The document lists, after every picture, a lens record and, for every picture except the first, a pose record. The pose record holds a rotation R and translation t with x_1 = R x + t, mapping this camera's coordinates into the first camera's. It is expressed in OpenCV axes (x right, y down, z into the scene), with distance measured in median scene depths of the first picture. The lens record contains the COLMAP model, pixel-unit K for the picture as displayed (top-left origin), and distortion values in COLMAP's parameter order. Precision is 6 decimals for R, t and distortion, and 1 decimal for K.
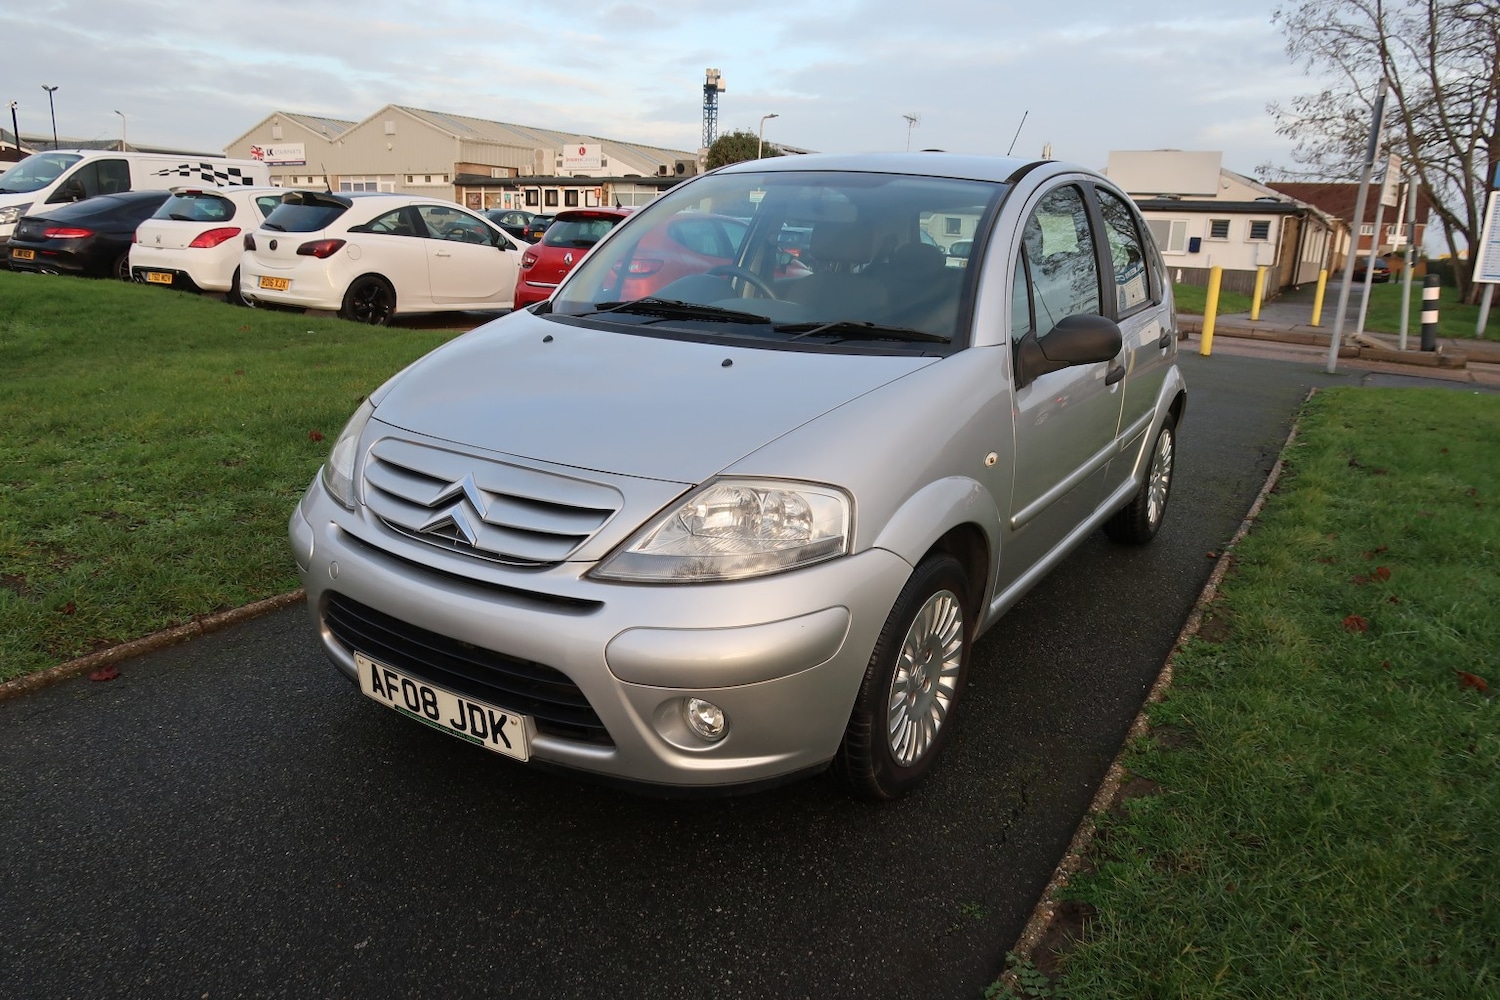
lens RADIAL K [[1037.2, 0, 747.3], [0, 1037.2, 502.2], [0, 0, 1]] dist [-0.028760, 0.013430]
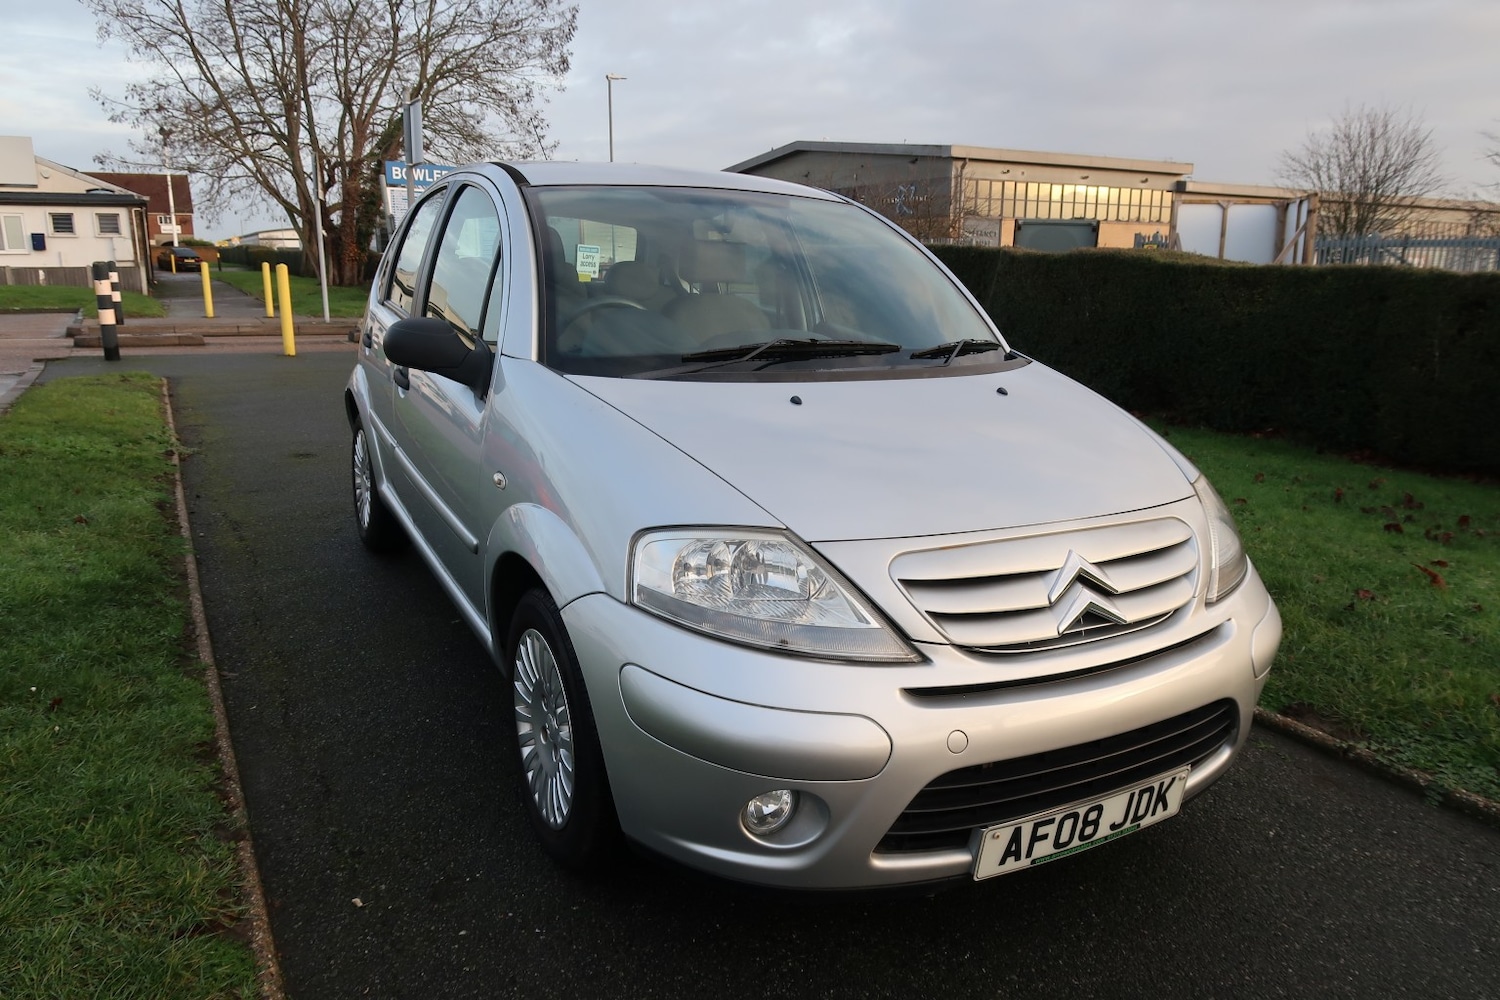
lens RADIAL K [[1037.2, 0, 741.8], [0, 1037.2, 506.0], [0, 0, 1]] dist [-0.028760, 0.013430]
pose [[0.487180, -0.238428, 0.840124, -0.944592], [0.227522, 0.963439, 0.141488, -0.210927], [-0.843143, 0.122216, 0.523616, 0.650557]]
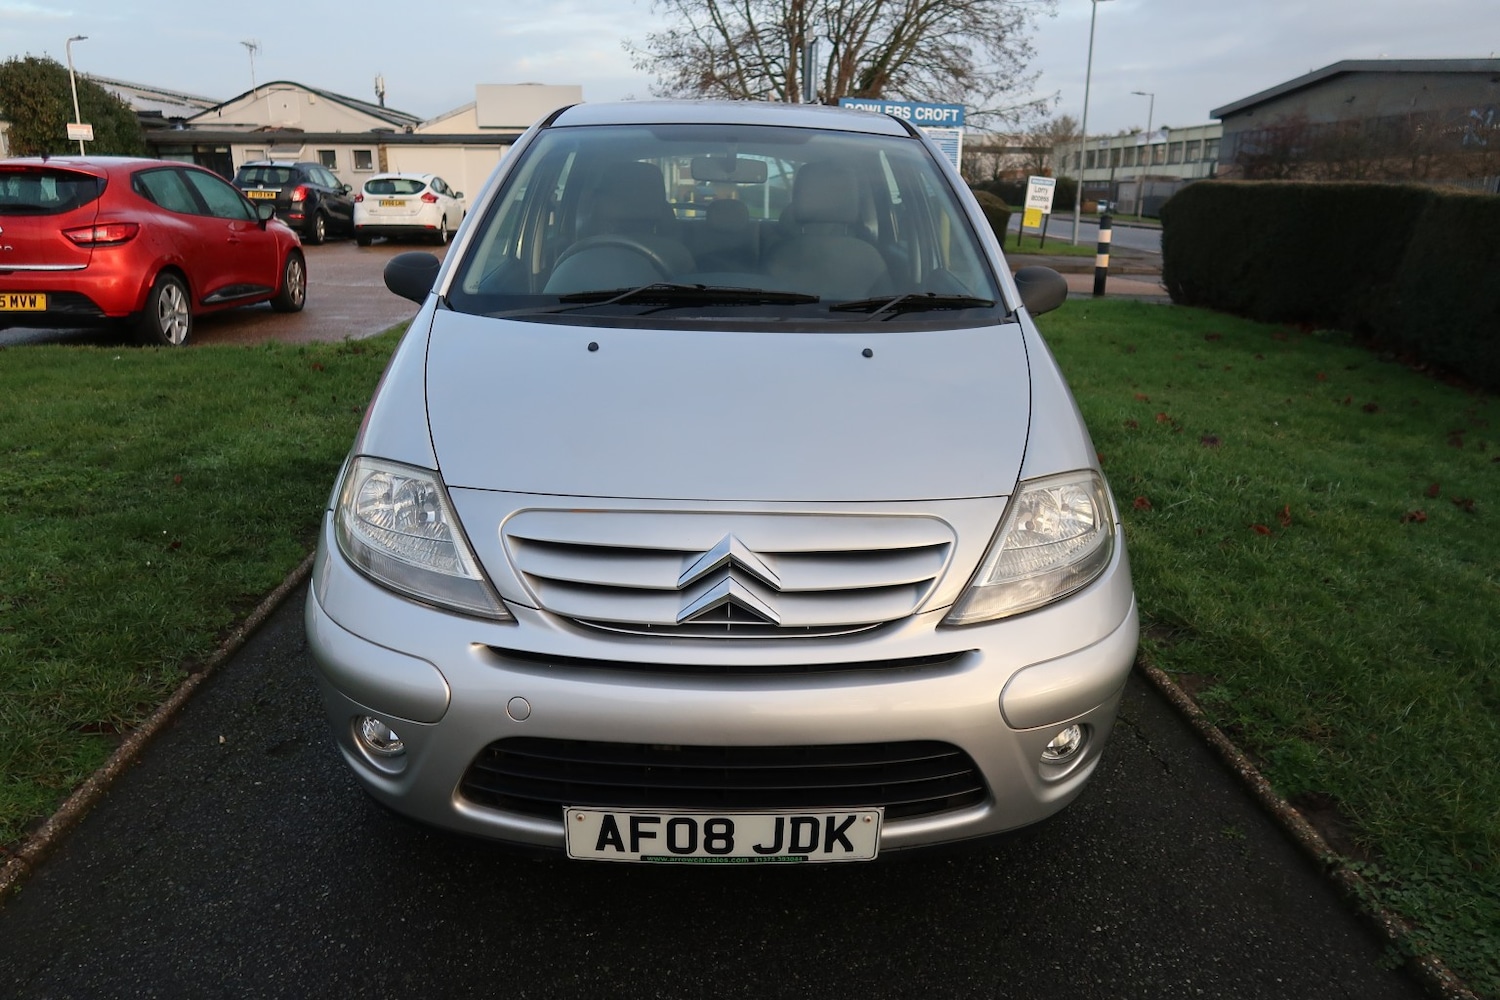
lens RADIAL K [[1037.2, 0, 743.1], [0, 1037.2, 512.9], [0, 0, 1]] dist [-0.028760, 0.013430]
pose [[0.828160, -0.196309, 0.524989, -0.556228], [0.160134, 0.980487, 0.114026, -0.110168], [-0.537129, -0.010363, 0.843436, 0.287916]]
